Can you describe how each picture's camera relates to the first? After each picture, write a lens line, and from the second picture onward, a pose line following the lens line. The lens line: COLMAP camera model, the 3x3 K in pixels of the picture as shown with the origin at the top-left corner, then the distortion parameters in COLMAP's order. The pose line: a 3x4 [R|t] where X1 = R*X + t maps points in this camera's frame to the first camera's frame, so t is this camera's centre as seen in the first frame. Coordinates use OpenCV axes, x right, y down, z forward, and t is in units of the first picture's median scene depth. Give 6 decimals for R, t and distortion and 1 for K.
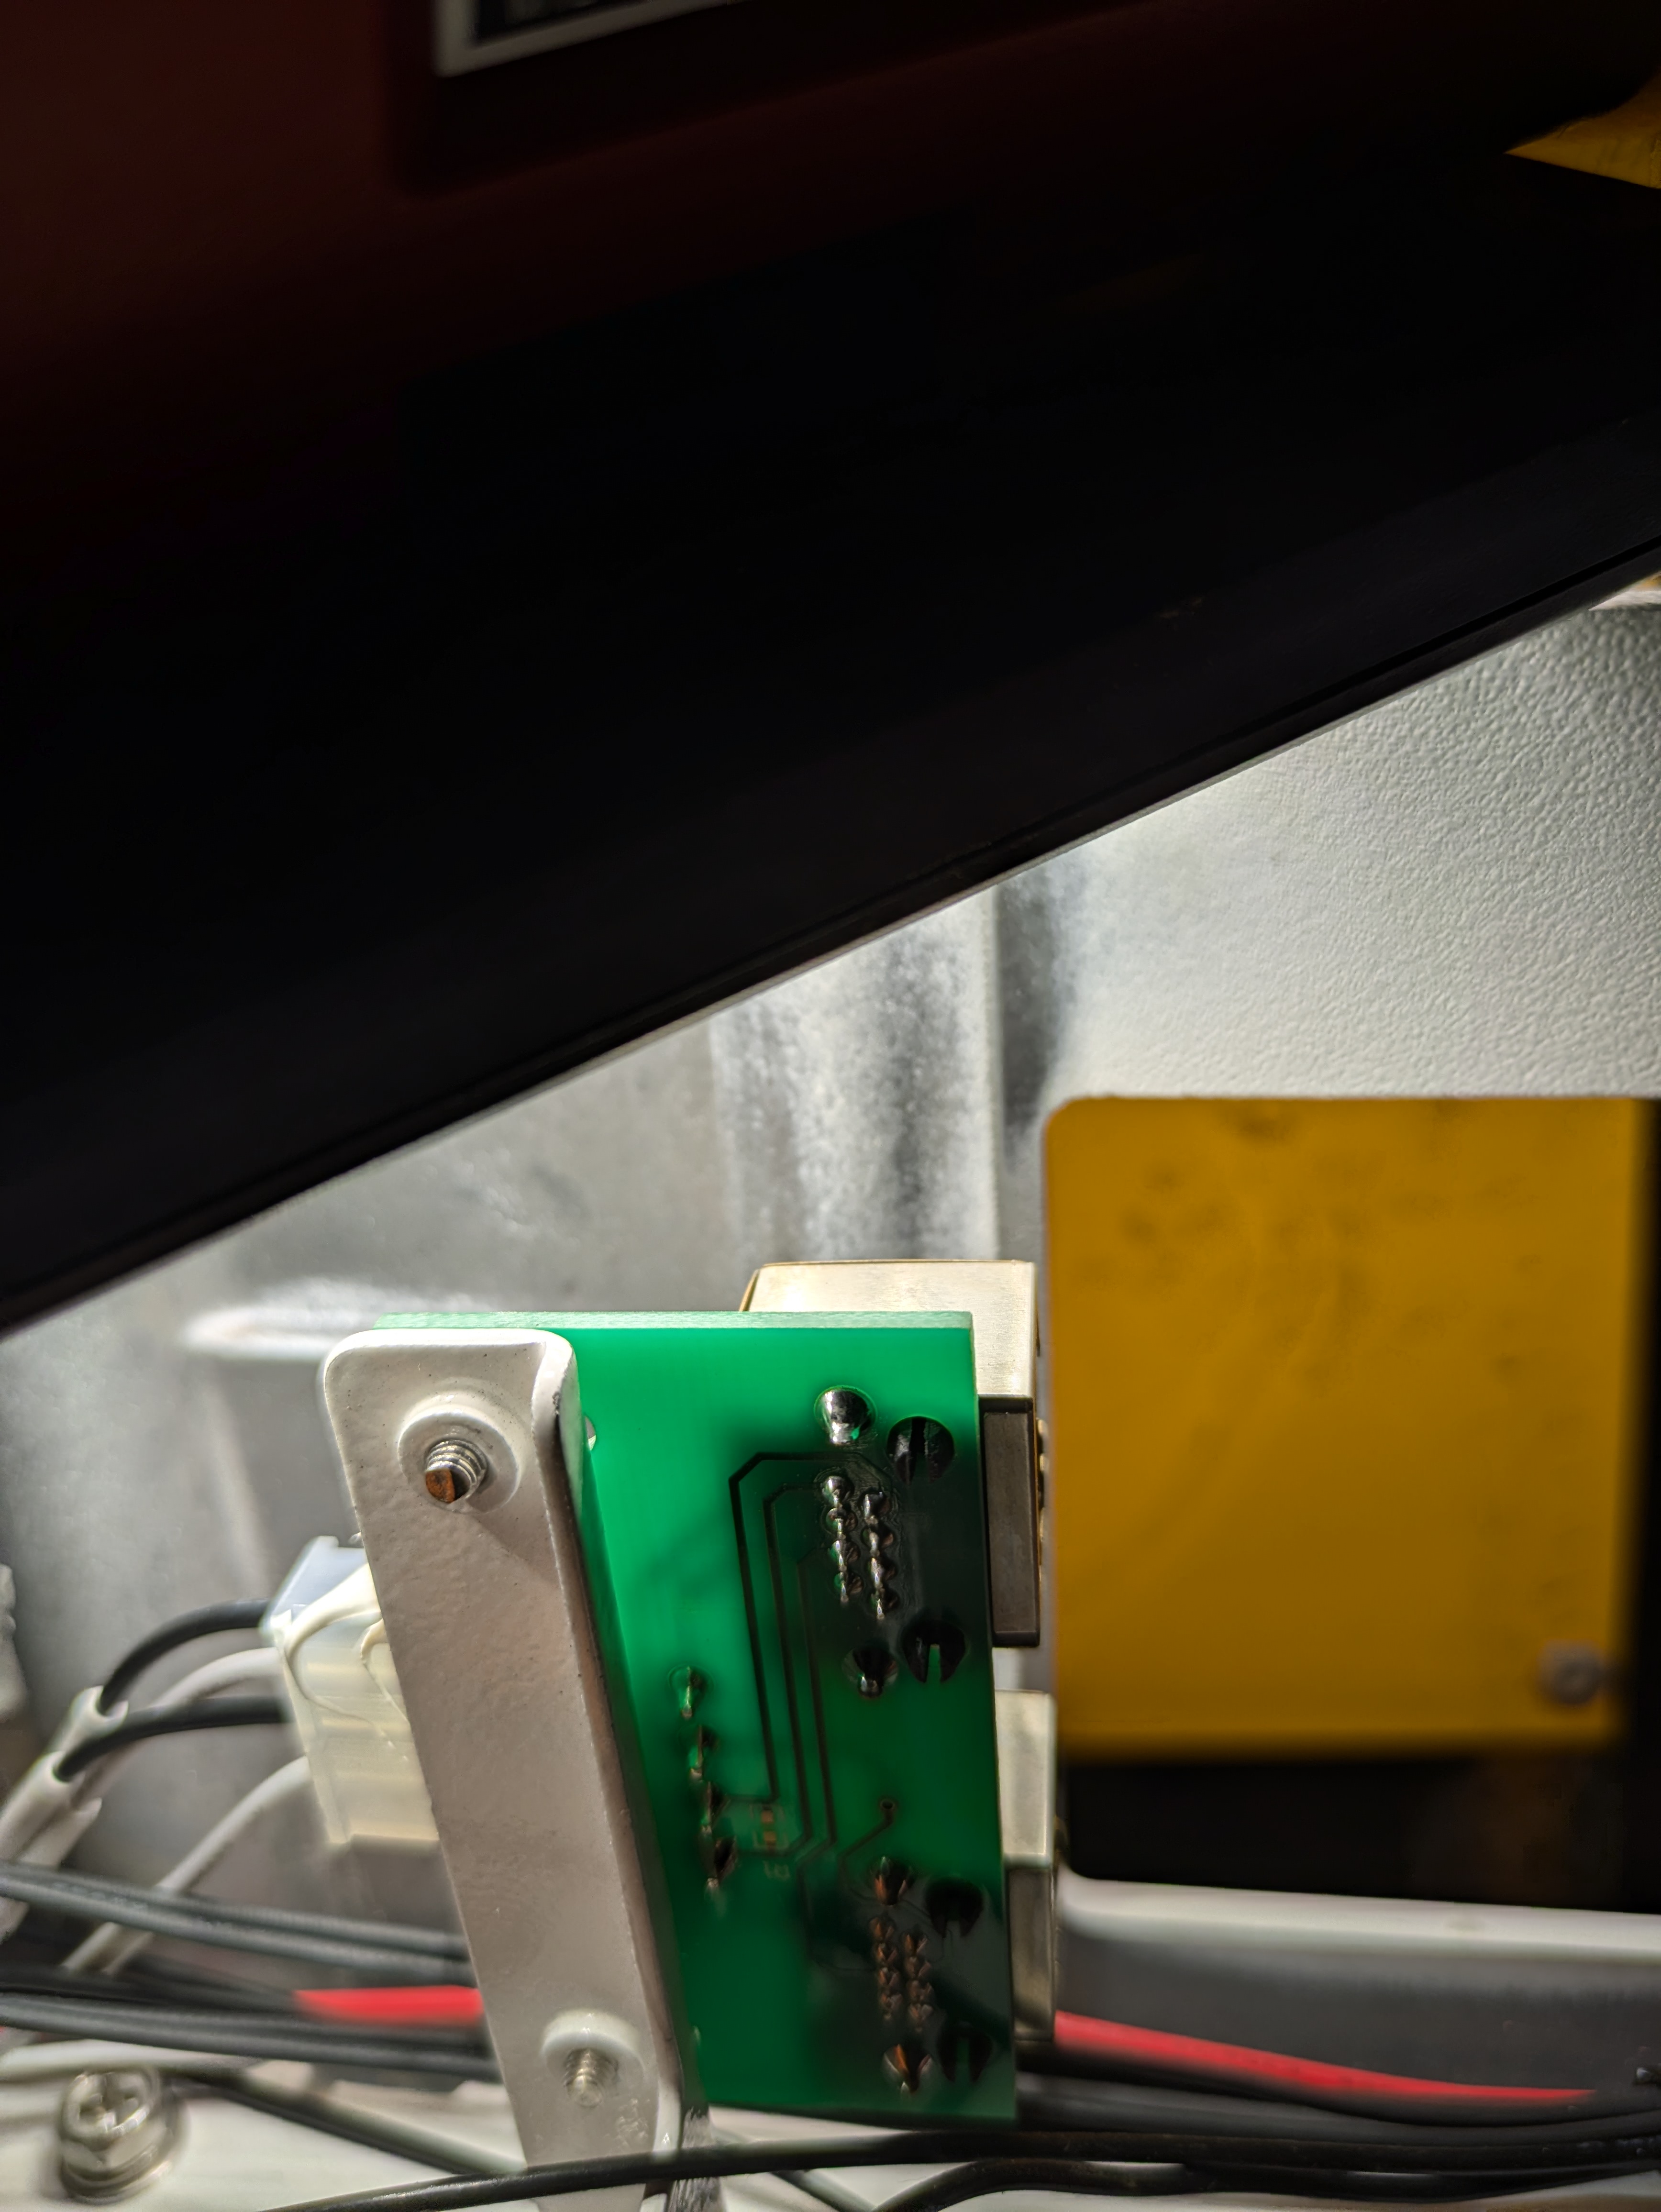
lens RADIAL K [[1615.4, 0, 861.9], [0, 1615.4, 1158.3], [0, 0, 1]] dist [-0.008455, -0.036597]
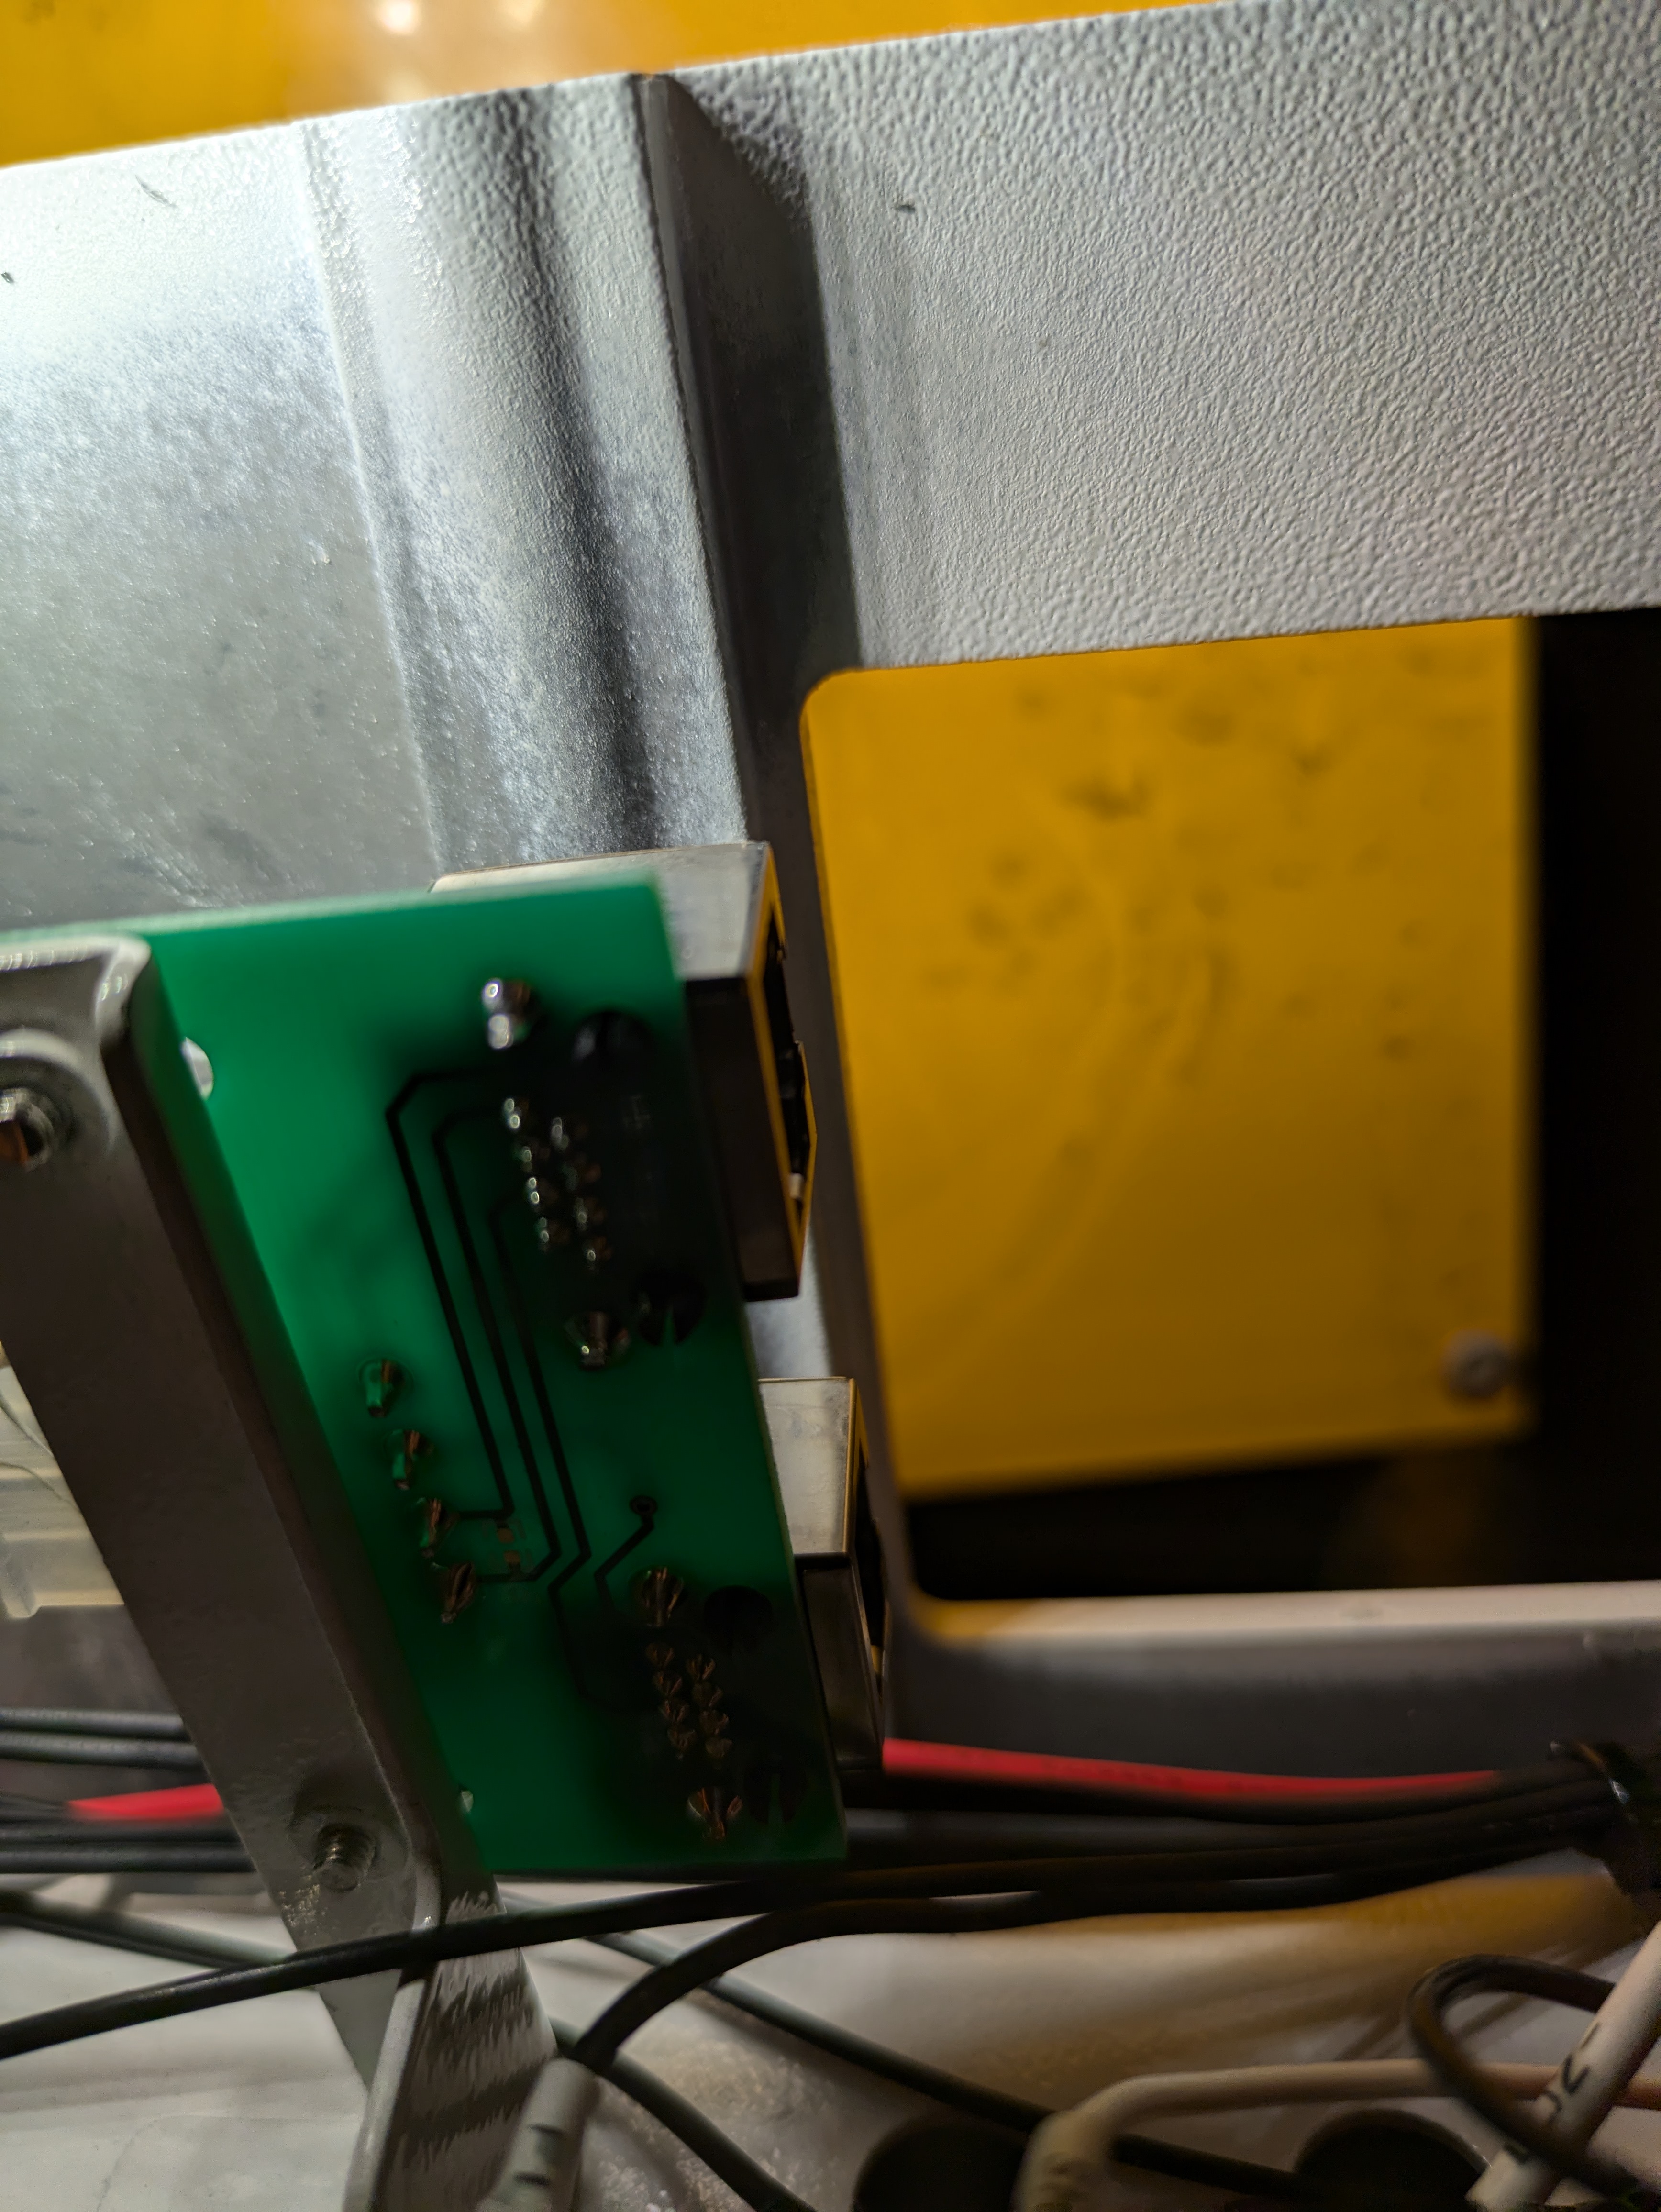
lens RADIAL K [[1615.4, 0, 834.8], [0, 1615.4, 1115.4], [0, 0, 1]] dist [-0.008455, -0.036597]
pose [[0.996176, -0.082096, 0.029893, 0.095257], [0.079354, 0.993335, 0.083594, 0.125425], [-0.036557, -0.080902, 0.996051, 0.163784]]
